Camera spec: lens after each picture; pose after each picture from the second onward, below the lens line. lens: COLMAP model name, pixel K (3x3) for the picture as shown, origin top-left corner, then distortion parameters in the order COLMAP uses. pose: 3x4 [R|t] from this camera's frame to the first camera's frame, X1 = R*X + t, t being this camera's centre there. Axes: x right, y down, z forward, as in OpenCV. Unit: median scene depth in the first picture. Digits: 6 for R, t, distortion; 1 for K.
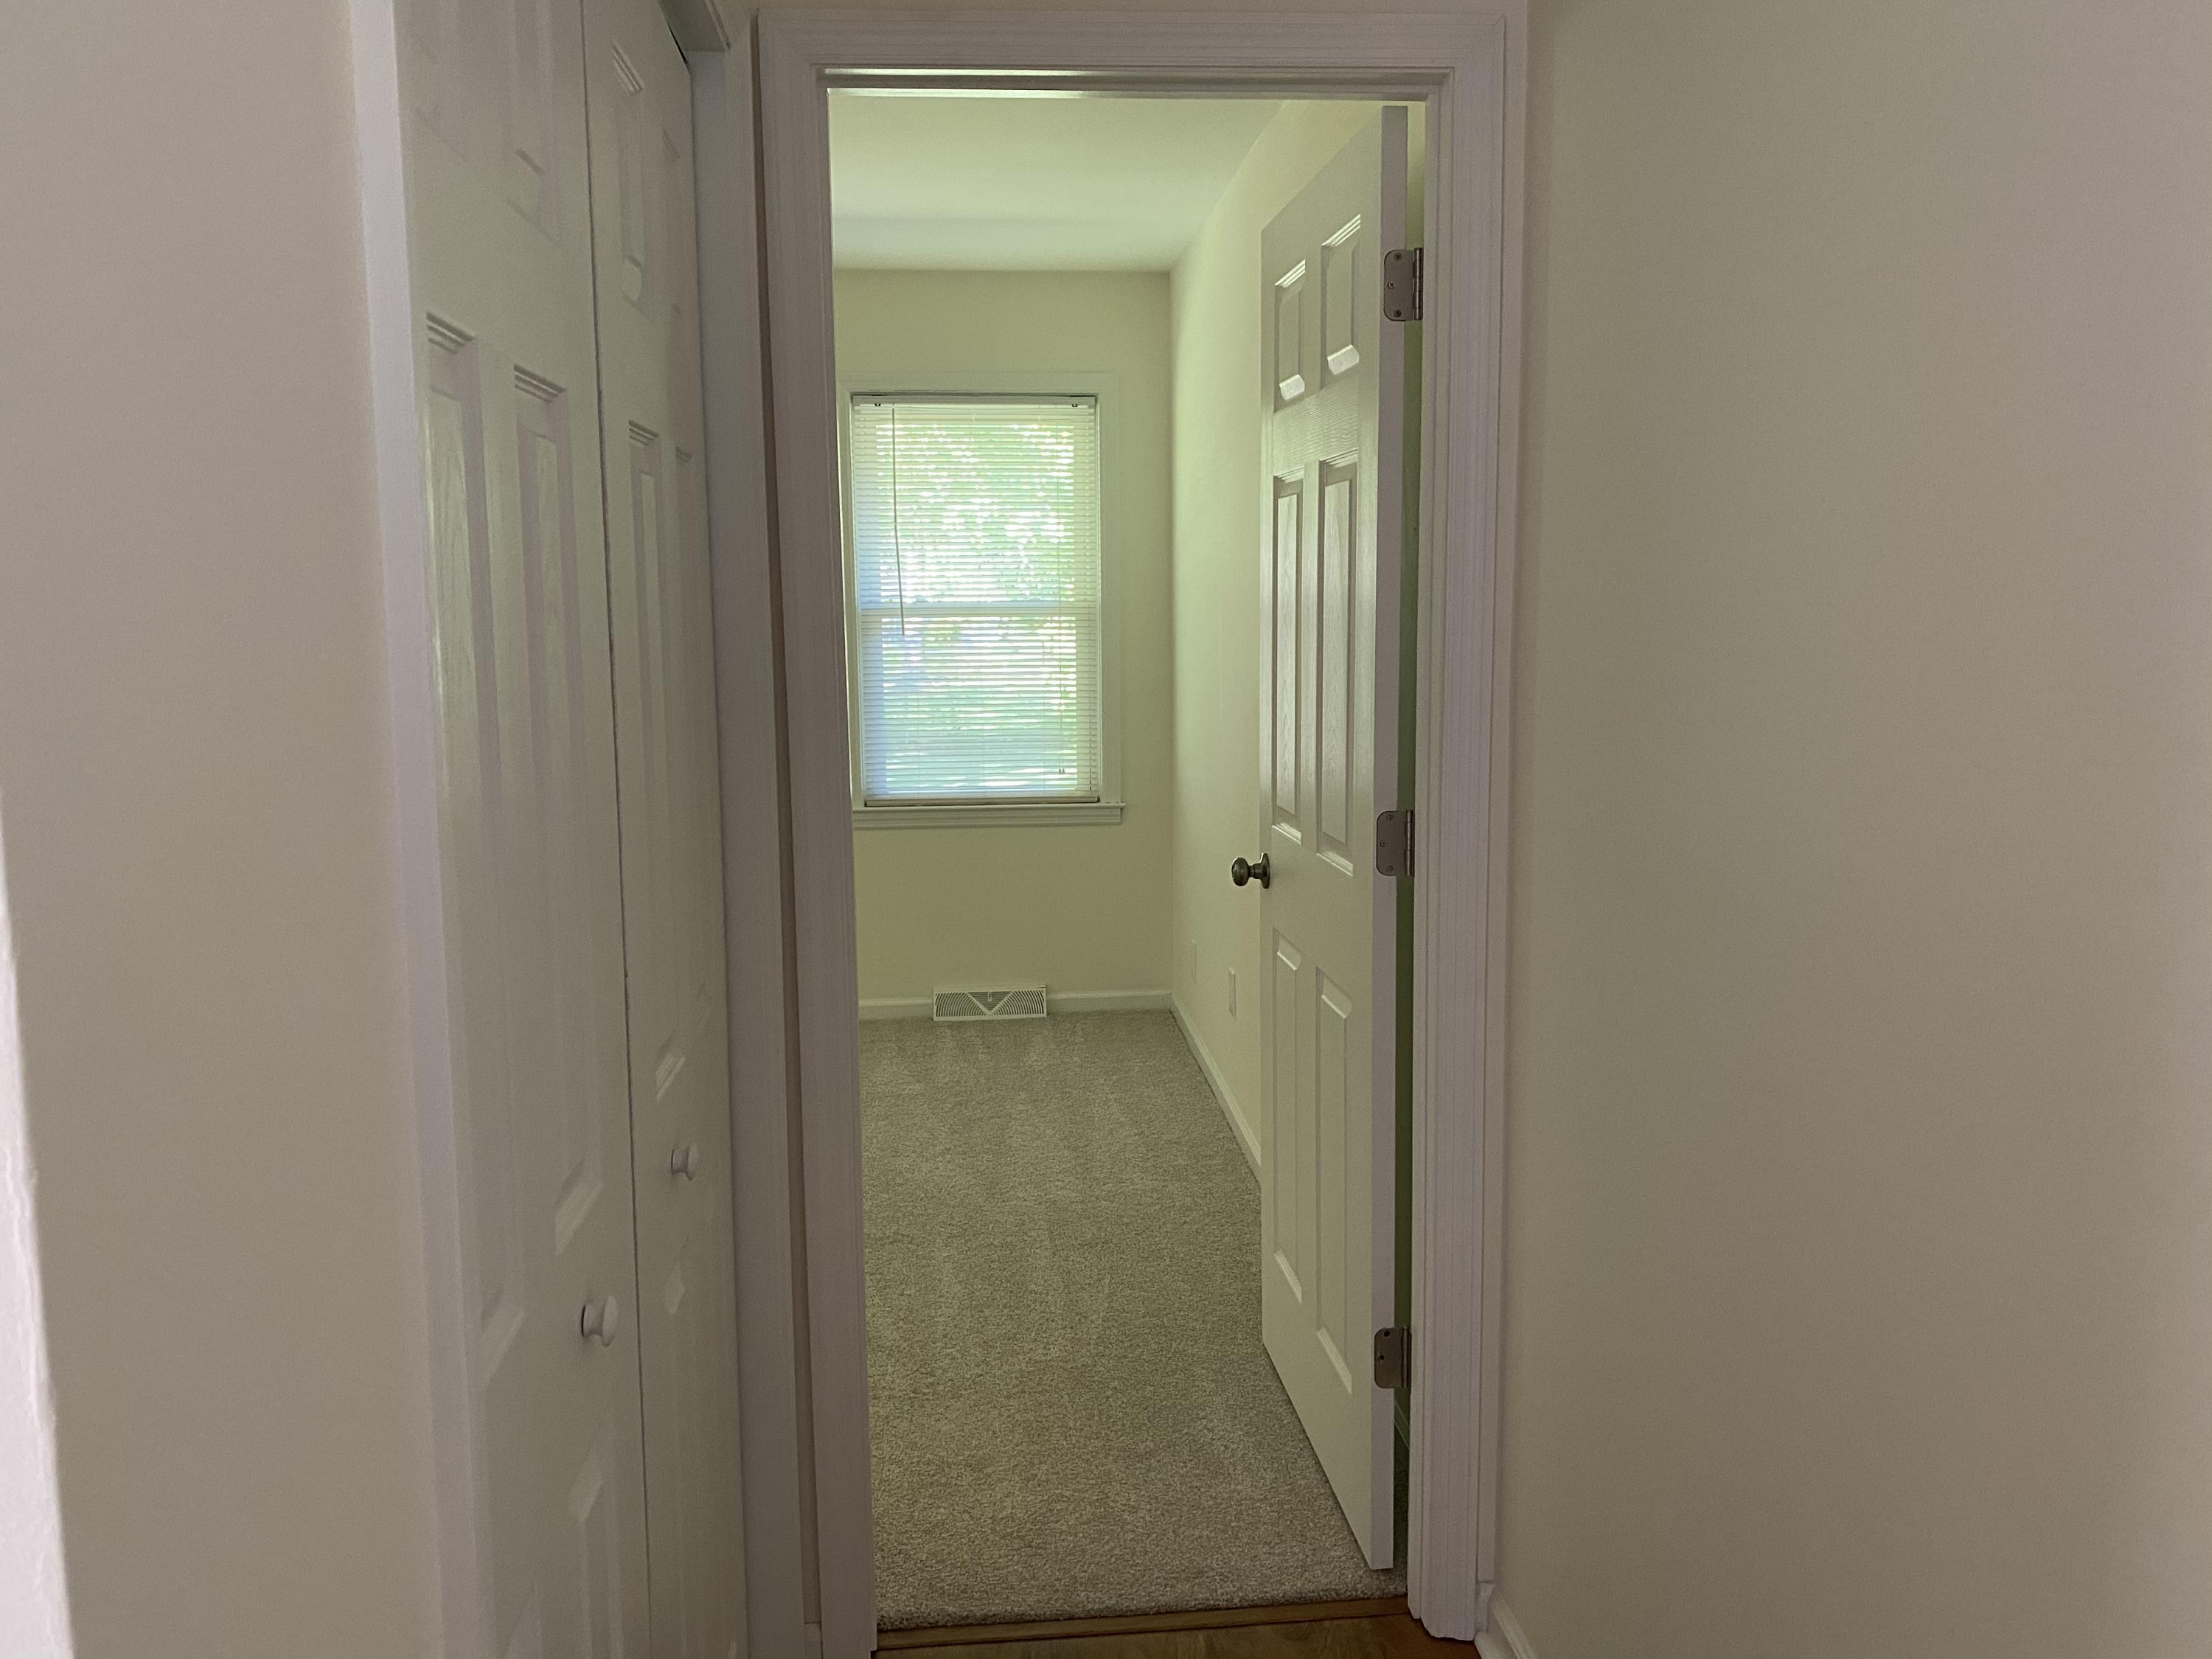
lens RADIAL K [[1685.7, 0, 1108.4], [0, 1685.7, 836.0], [0, 0, 1]] dist [0.033291, -0.037994]
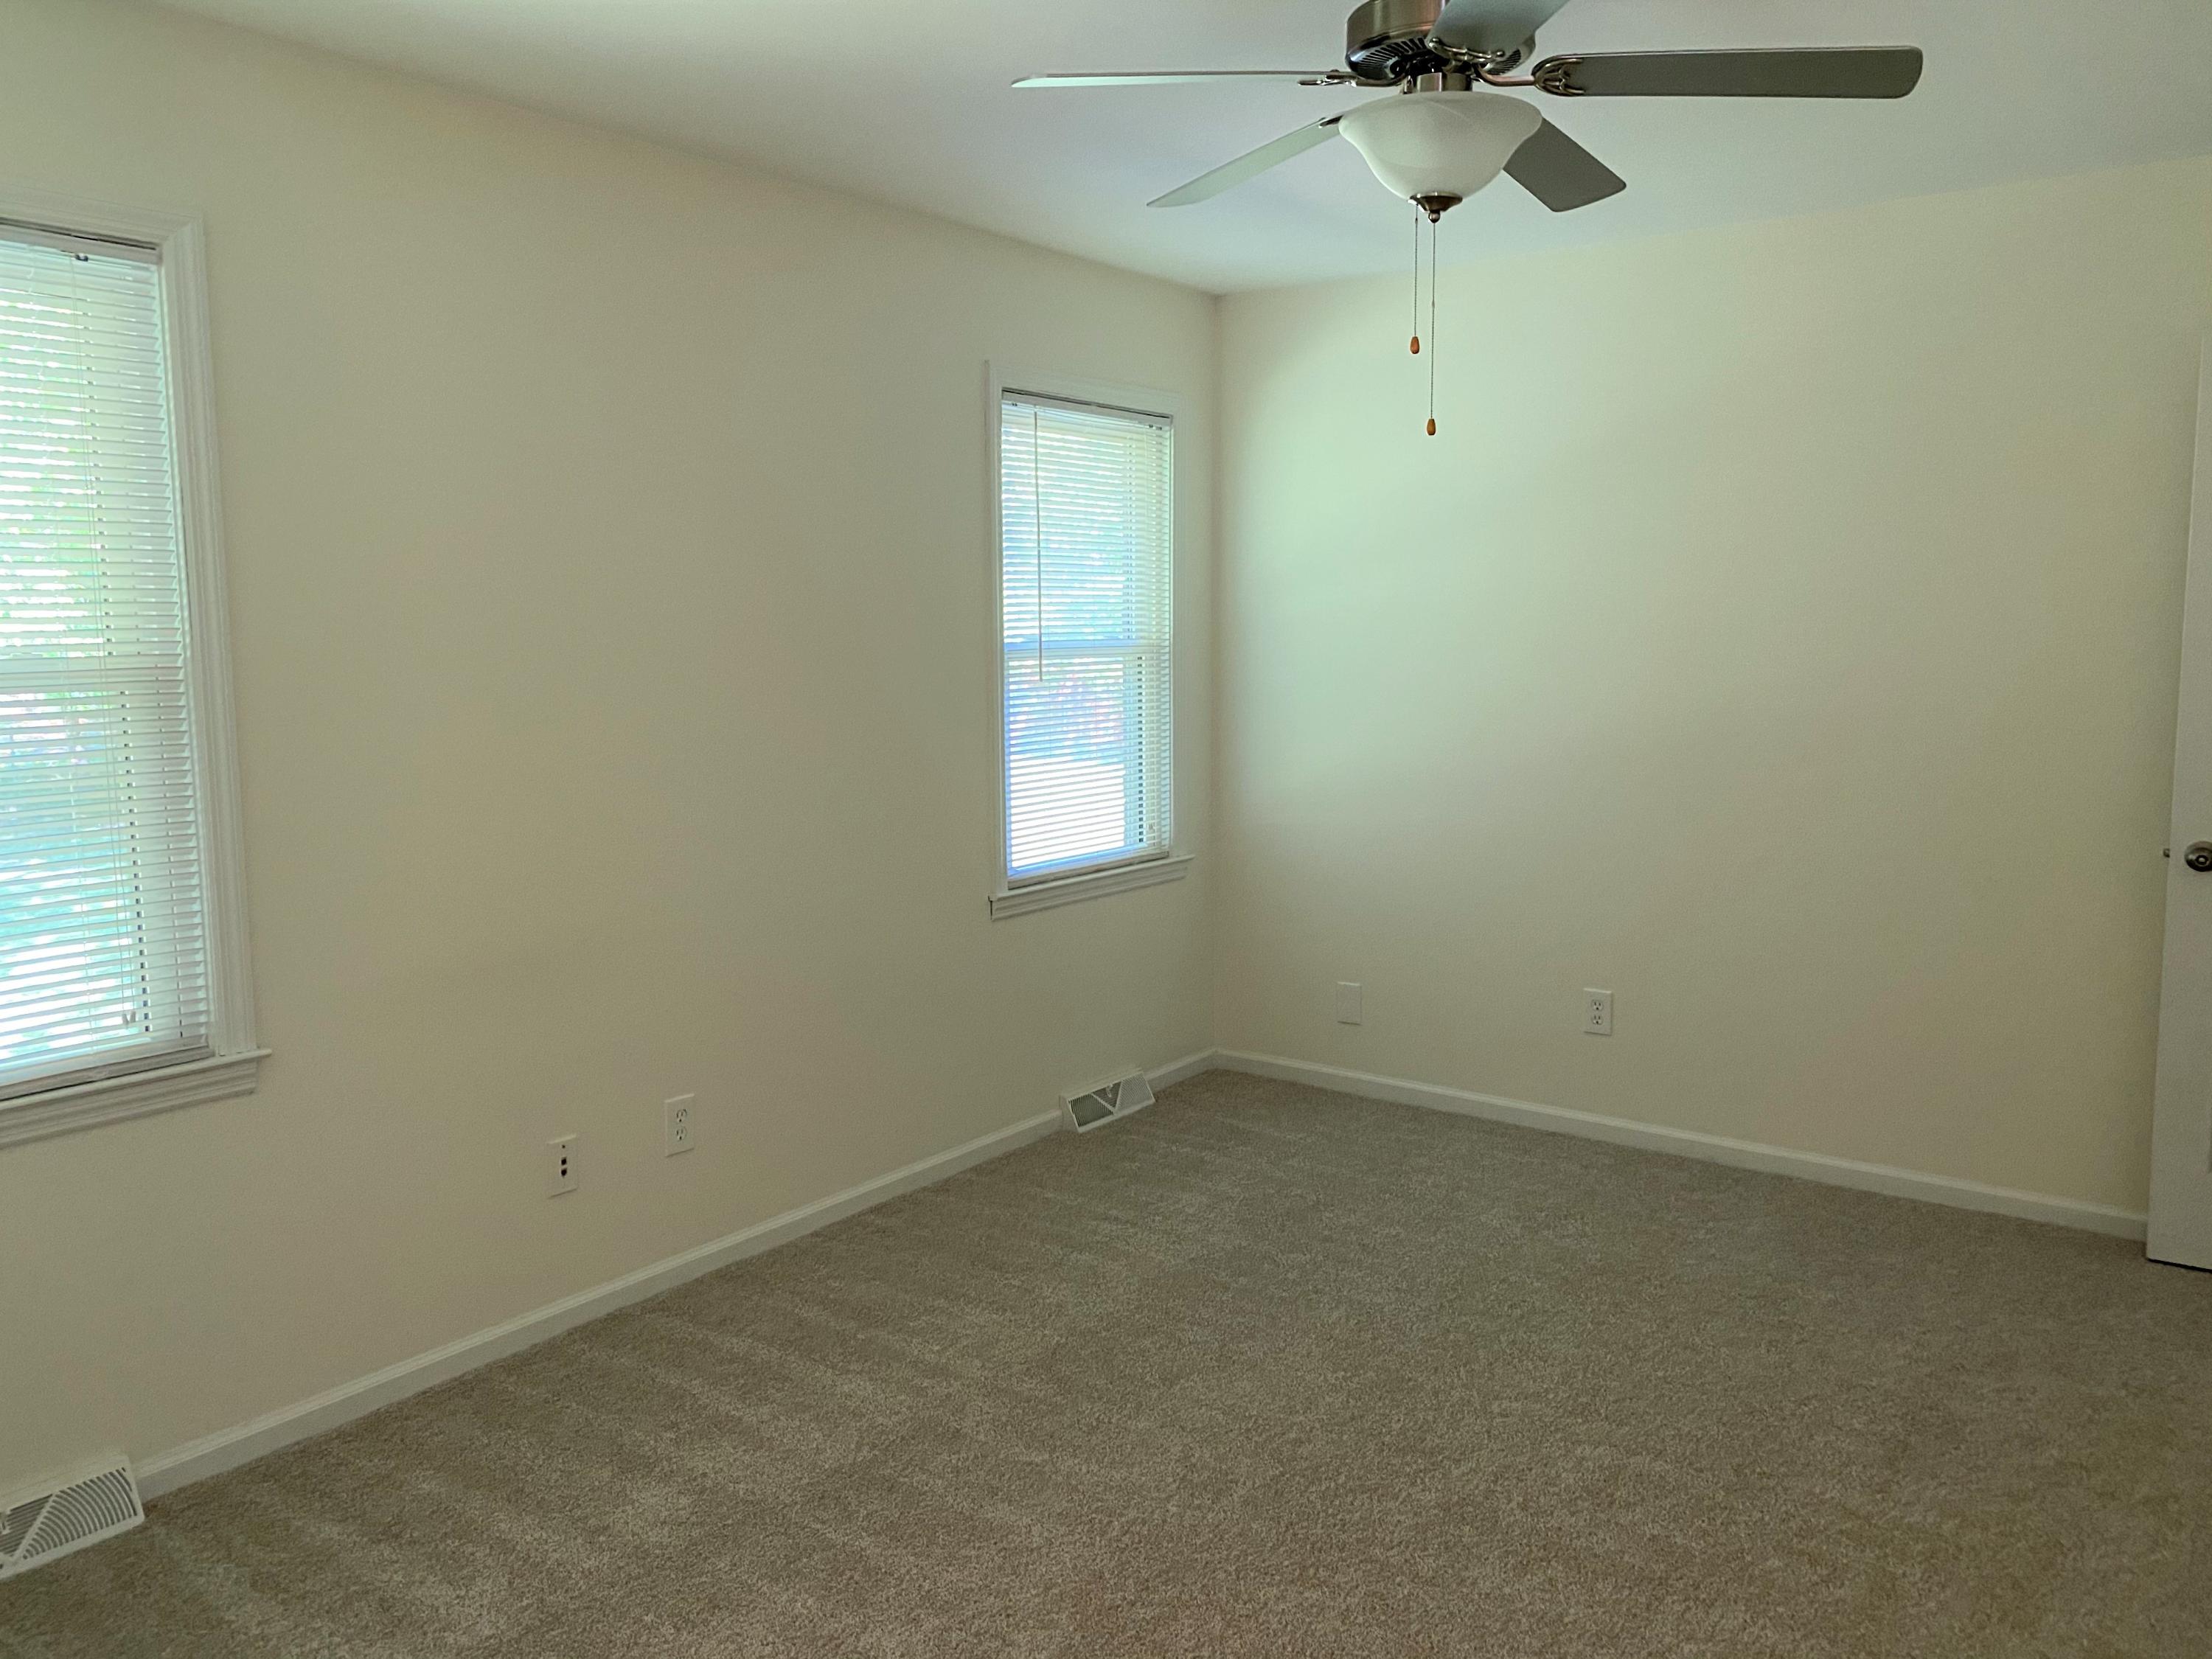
lens RADIAL K [[1685.7, 0, 1101.5], [0, 1685.7, 832.0], [0, 0, 1]] dist [0.033291, -0.037994]
pose [[0.677659, -0.093726, 0.729379, -0.722731], [0.108035, 0.993771, 0.027327, -0.065056], [-0.727398, 0.060279, 0.683564, 0.413101]]
